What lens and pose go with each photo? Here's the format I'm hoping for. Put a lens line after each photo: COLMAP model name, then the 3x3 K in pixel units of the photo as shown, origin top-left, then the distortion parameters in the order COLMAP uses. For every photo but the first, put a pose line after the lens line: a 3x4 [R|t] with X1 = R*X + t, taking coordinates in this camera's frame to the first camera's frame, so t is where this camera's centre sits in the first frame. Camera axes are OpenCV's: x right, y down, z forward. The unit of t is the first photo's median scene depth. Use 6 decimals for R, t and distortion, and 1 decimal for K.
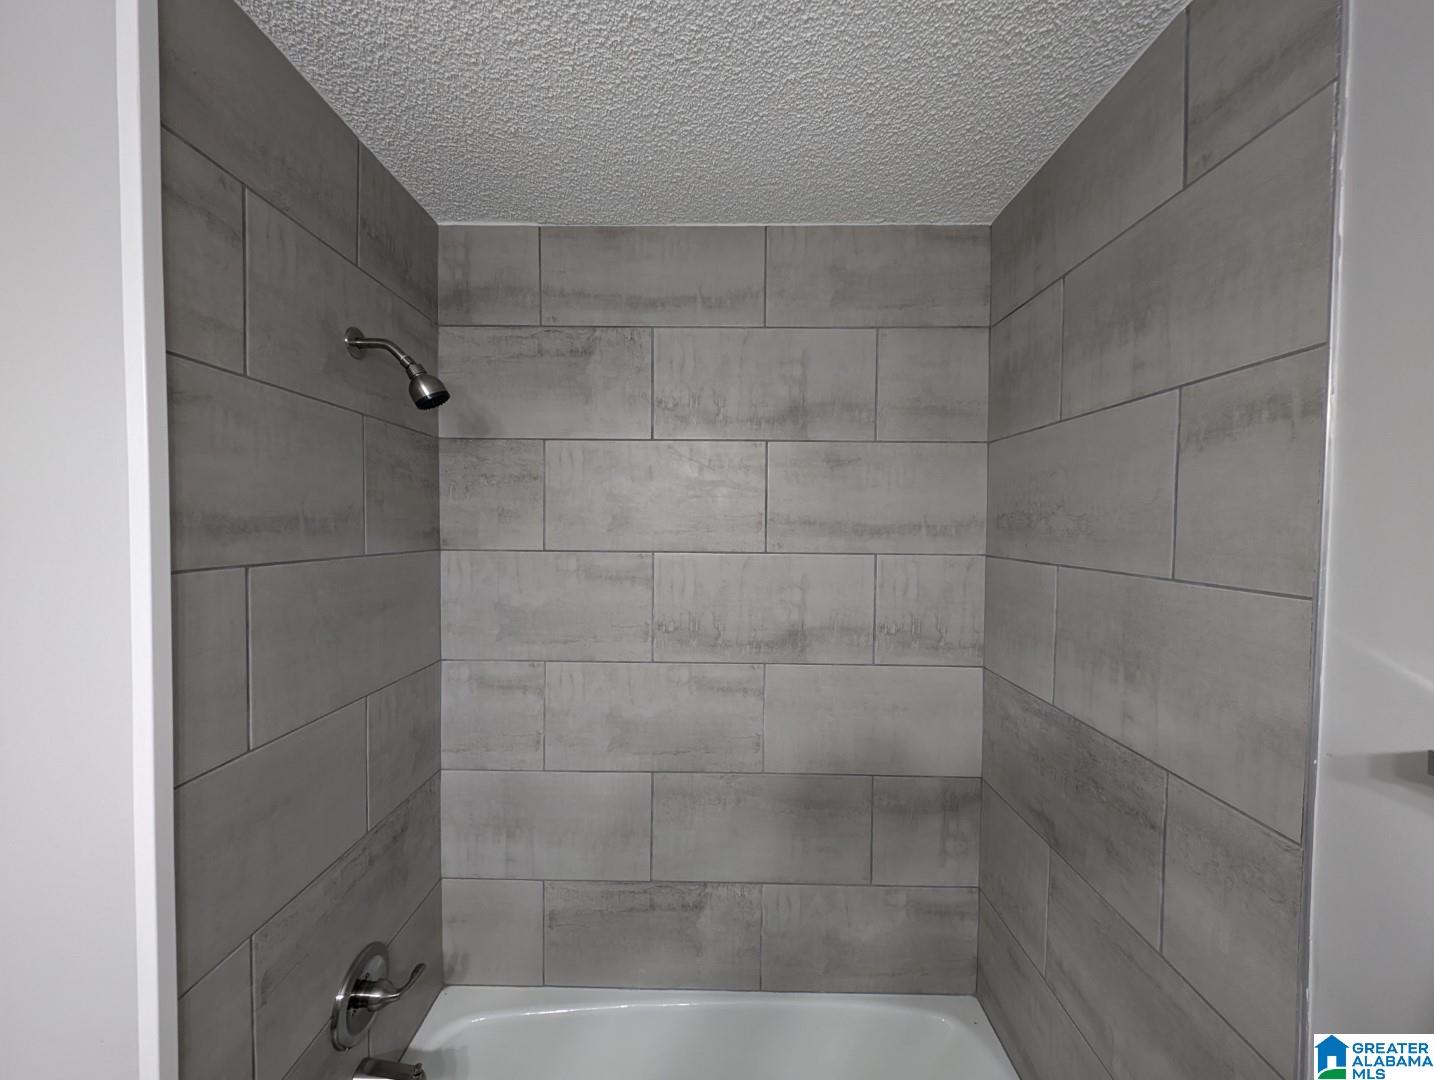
lens RADIAL K [[542.3, 0, 715.8], [0, 542.3, 539.9], [0, 0, 1]] dist [0.005368, -0.000541]
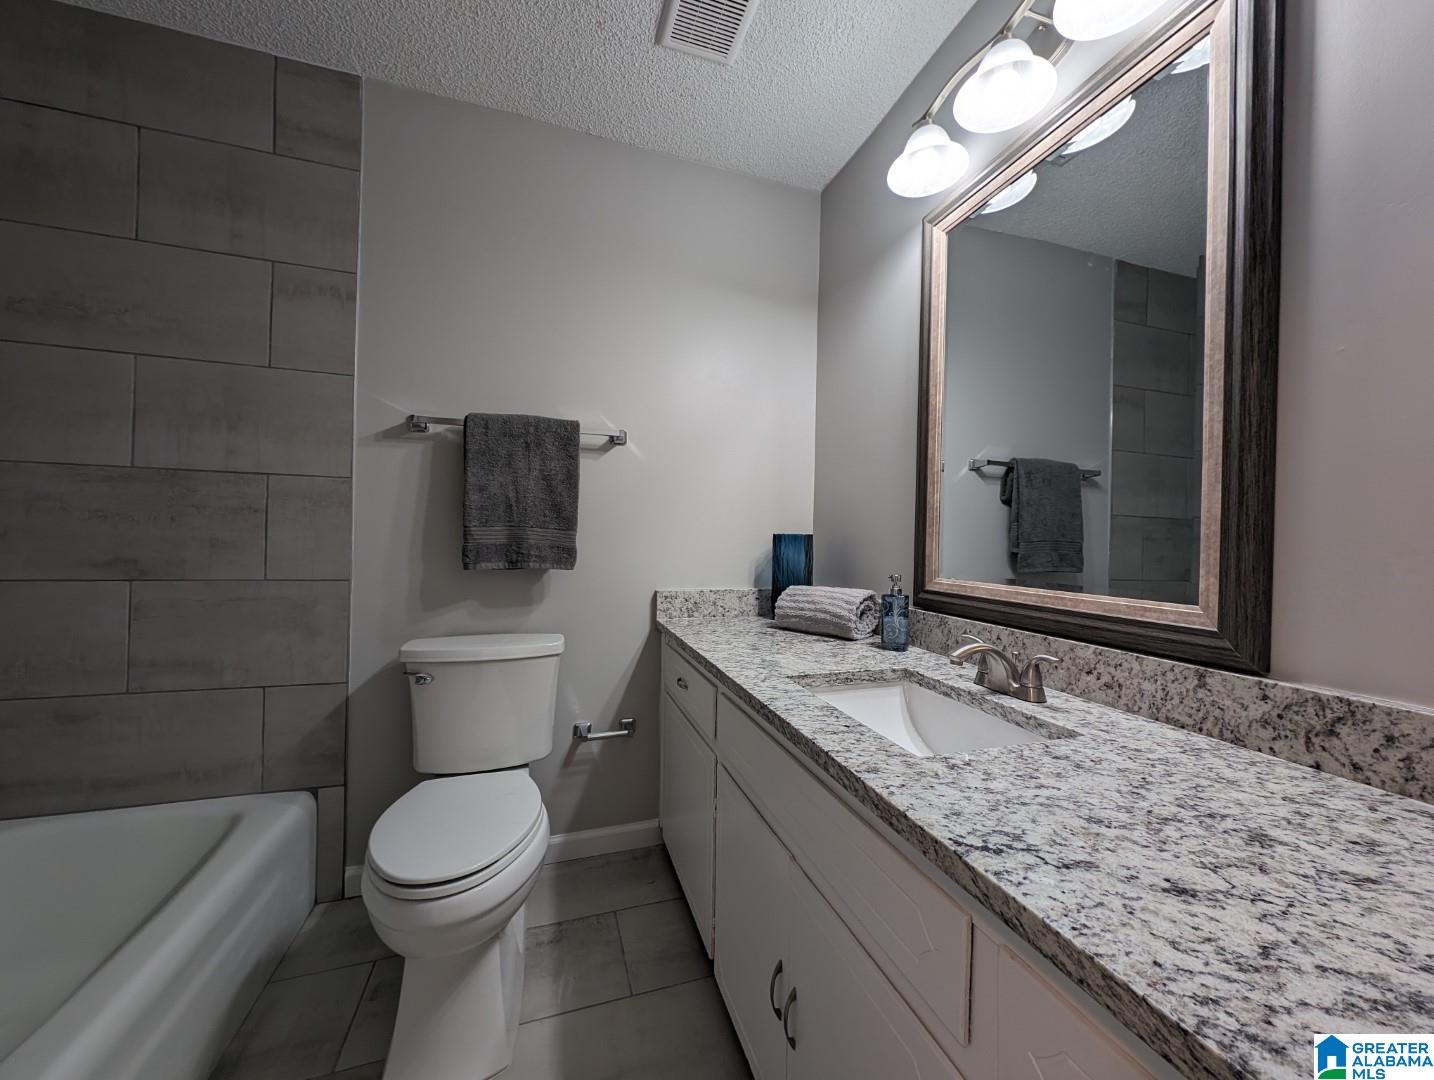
lens RADIAL K [[542.3, 0, 719.3], [0, 542.3, 537.6], [0, 0, 1]] dist [0.005368, -0.000541]
pose [[-0.319563, -0.010016, 0.947512, -1.356124], [0.007622, 0.999885, 0.013140, 0.628523], [-0.947535, 0.011421, -0.319449, 0.172341]]
